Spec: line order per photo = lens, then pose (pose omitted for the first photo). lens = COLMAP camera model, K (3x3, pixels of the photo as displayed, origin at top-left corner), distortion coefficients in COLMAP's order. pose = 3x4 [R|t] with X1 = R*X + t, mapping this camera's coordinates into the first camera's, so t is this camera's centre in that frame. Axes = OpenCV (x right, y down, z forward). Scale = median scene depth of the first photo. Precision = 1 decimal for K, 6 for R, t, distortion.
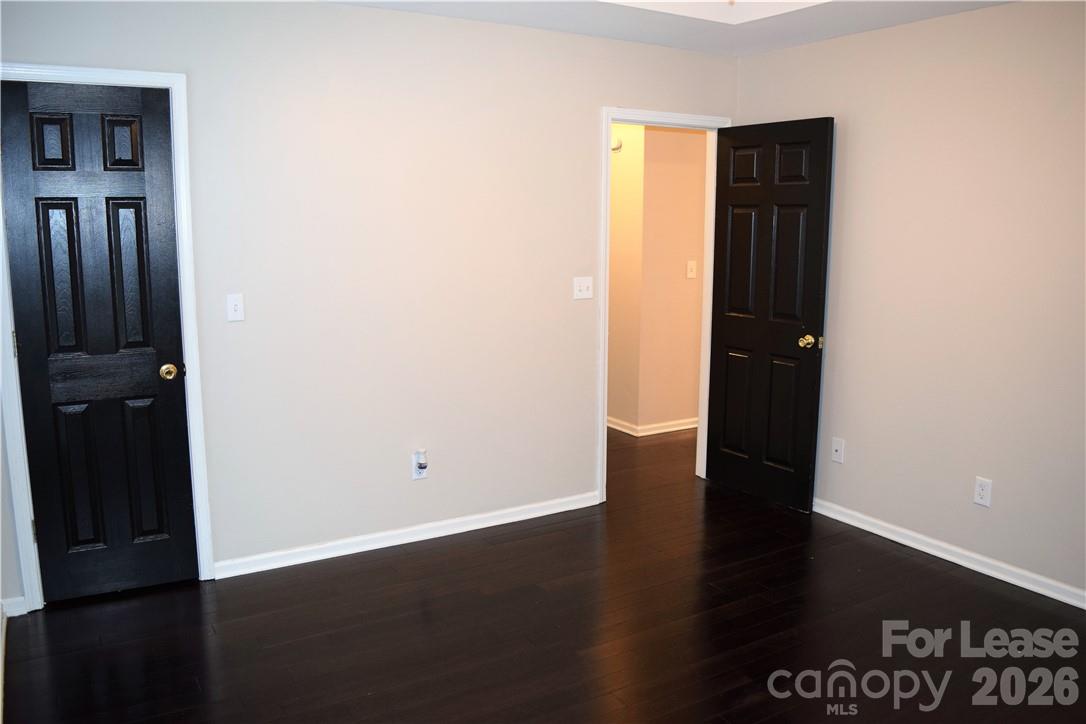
lens RADIAL K [[866.0, 0, 543.7], [0, 866.0, 355.6], [0, 0, 1]] dist [-0.098225, 0.034077]
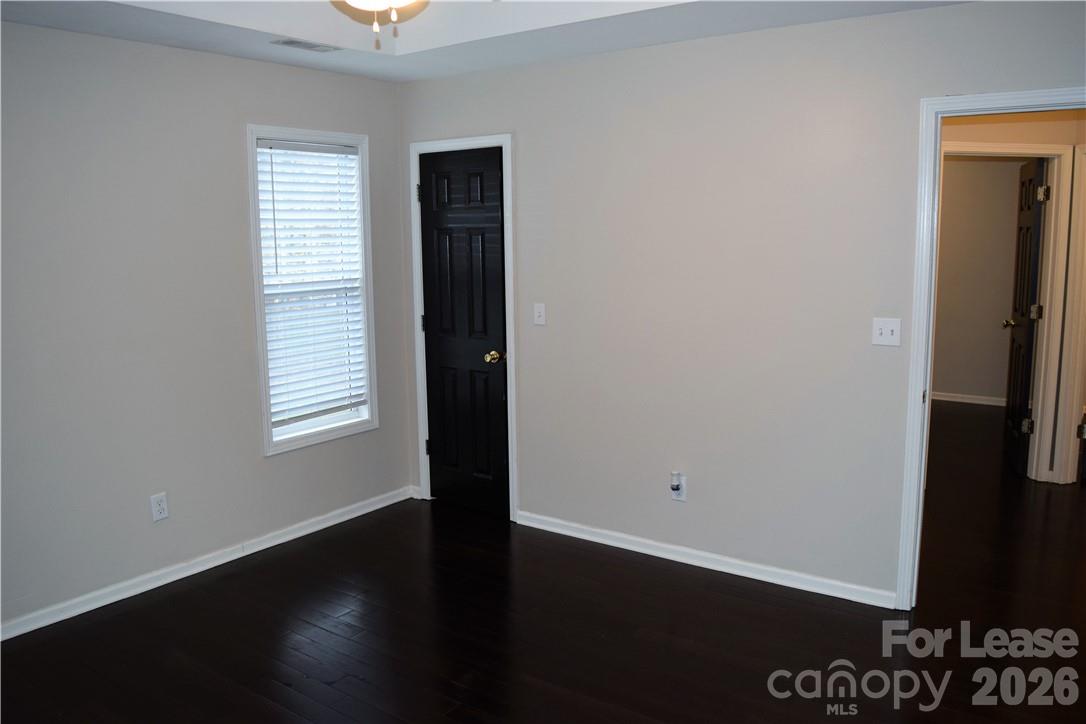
lens RADIAL K [[866.0, 0, 546.9], [0, 866.0, 373.5], [0, 0, 1]] dist [-0.098225, 0.034077]
pose [[0.377339, 0.133909, -0.916342, 0.793890], [-0.138270, 0.986546, 0.087230, -0.080057], [0.915694, 0.093788, 0.390778, 0.507578]]
